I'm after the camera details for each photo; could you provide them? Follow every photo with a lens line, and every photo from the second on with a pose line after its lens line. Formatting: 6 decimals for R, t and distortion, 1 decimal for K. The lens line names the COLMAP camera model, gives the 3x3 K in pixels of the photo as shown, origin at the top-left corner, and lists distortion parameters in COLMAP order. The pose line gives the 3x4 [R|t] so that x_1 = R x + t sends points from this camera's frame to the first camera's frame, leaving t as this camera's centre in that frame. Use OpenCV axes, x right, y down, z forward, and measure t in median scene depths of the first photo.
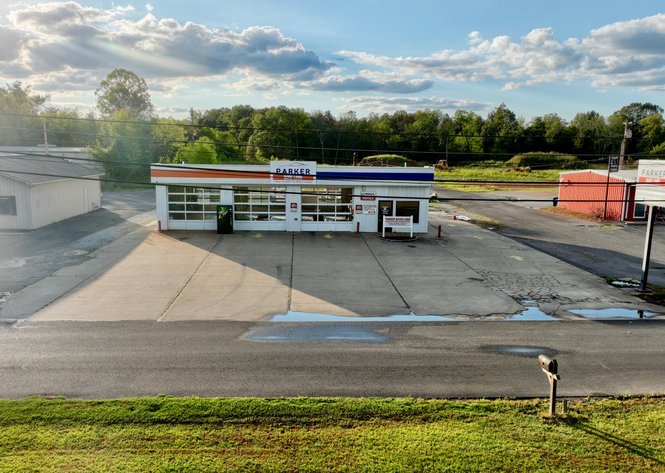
lens RADIAL K [[713.0, 0, 334.2], [0, 713.0, 241.3], [0, 0, 1]] dist [0.001099, 0.000000]
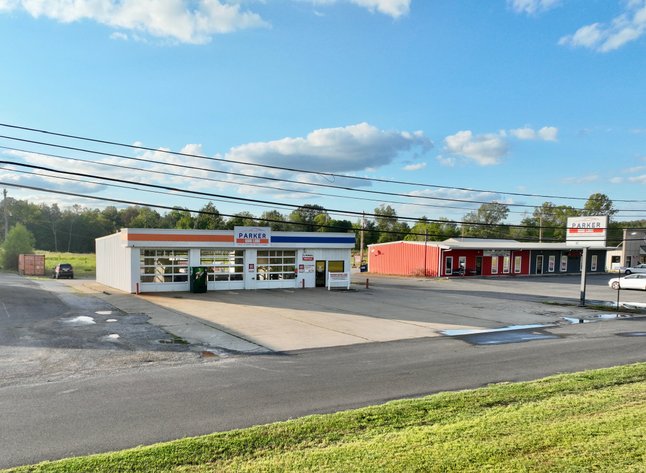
lens RADIAL K [[620.7, 0, 322.5], [0, 620.7, 232.5], [0, 0, 1]] dist [0.000135, 0.000000]
pose [[0.881013, 0.001156, 0.473091, -0.432008], [0.069460, 0.988844, -0.131770, 0.034783], [-0.467966, 0.148952, 0.871104, 0.088657]]
